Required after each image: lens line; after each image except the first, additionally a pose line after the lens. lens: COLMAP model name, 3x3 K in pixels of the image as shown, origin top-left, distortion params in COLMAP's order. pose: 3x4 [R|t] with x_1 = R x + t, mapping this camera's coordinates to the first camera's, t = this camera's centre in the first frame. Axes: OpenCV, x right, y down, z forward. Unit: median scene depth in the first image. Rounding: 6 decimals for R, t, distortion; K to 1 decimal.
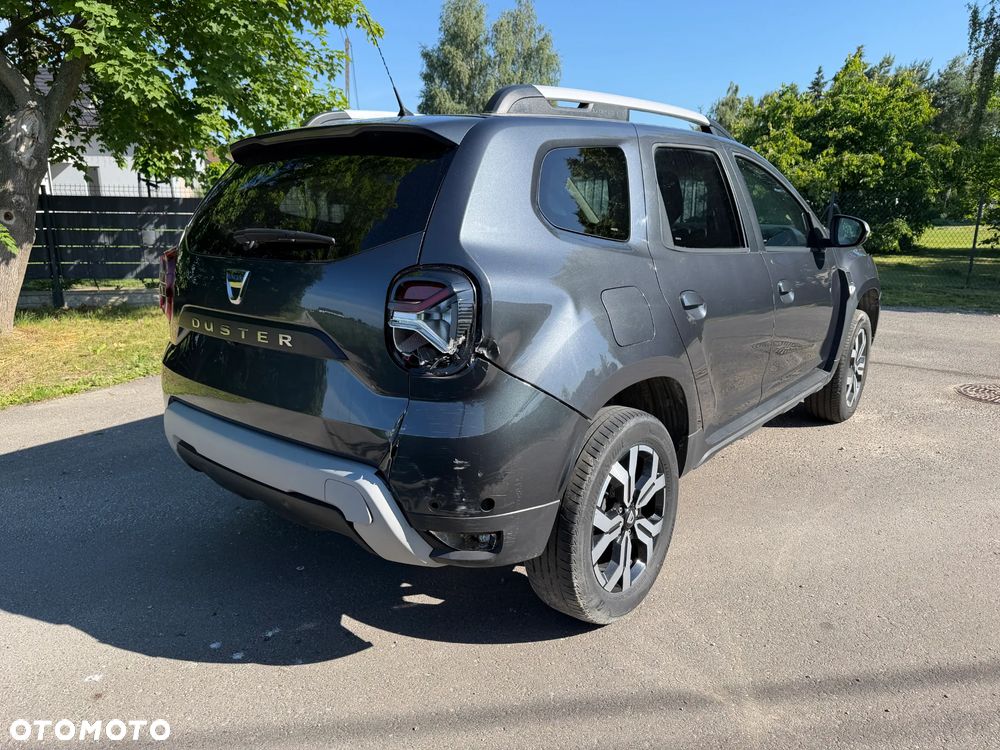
lens RADIAL K [[709.0, 0, 502.1], [0, 709.0, 372.9], [0, 0, 1]] dist [0.020728, -0.023373]
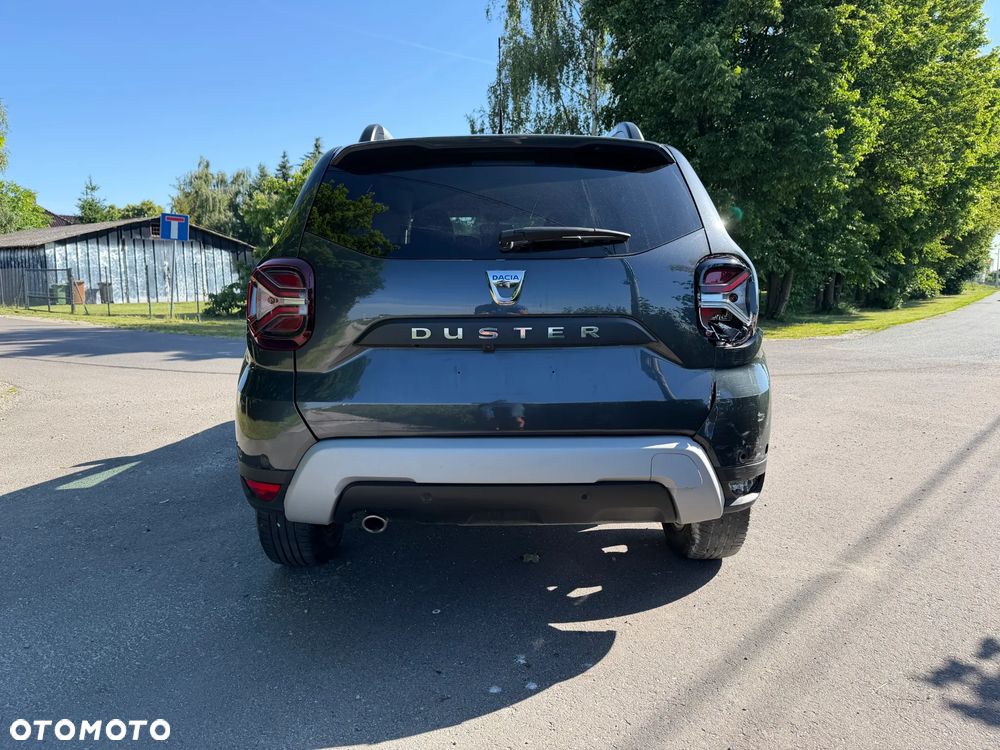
lens RADIAL K [[704.5, 0, 500.0], [0, 704.5, 375.0], [0, 0, 1]] dist [0.044353, -0.055664]
pose [[0.761495, -0.094580, 0.641233, -0.533901], [0.156378, 0.986881, -0.040145, 0.017814], [-0.629024, 0.130845, 0.766295, 0.159147]]
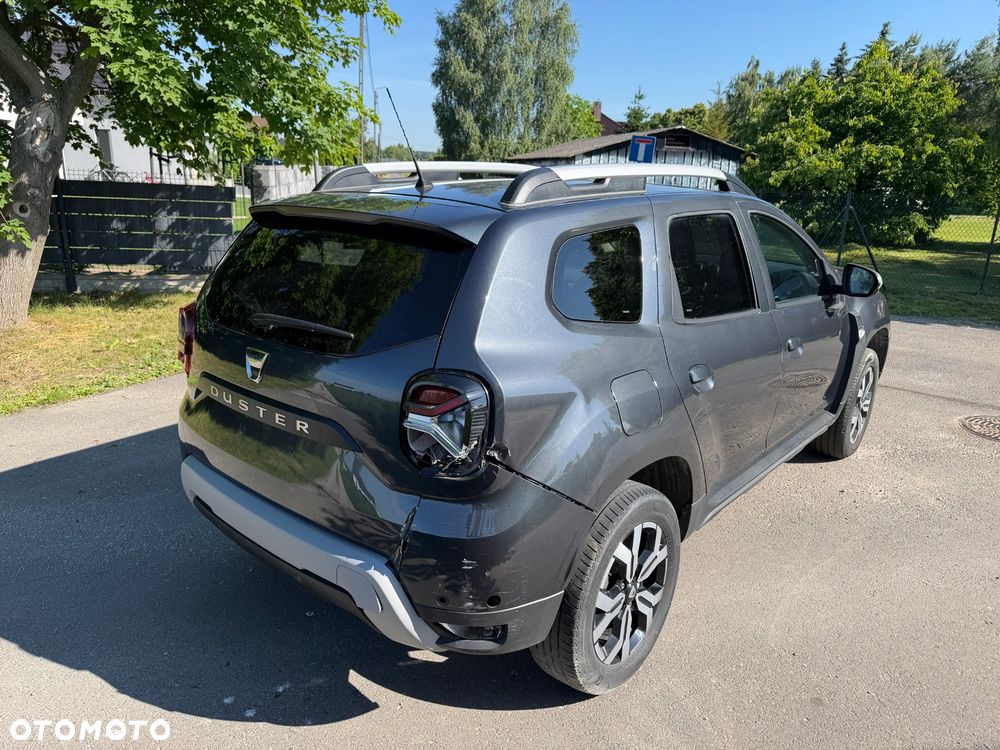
lens RADIAL K [[709.0, 0, 502.1], [0, 709.0, 372.9], [0, 0, 1]] dist [0.020728, -0.023373]
pose [[0.999485, 0.030953, -0.008462, -0.004860], [-0.030566, 0.998625, 0.042587, -0.089086], [0.009768, -0.042306, 0.999057, -0.010432]]
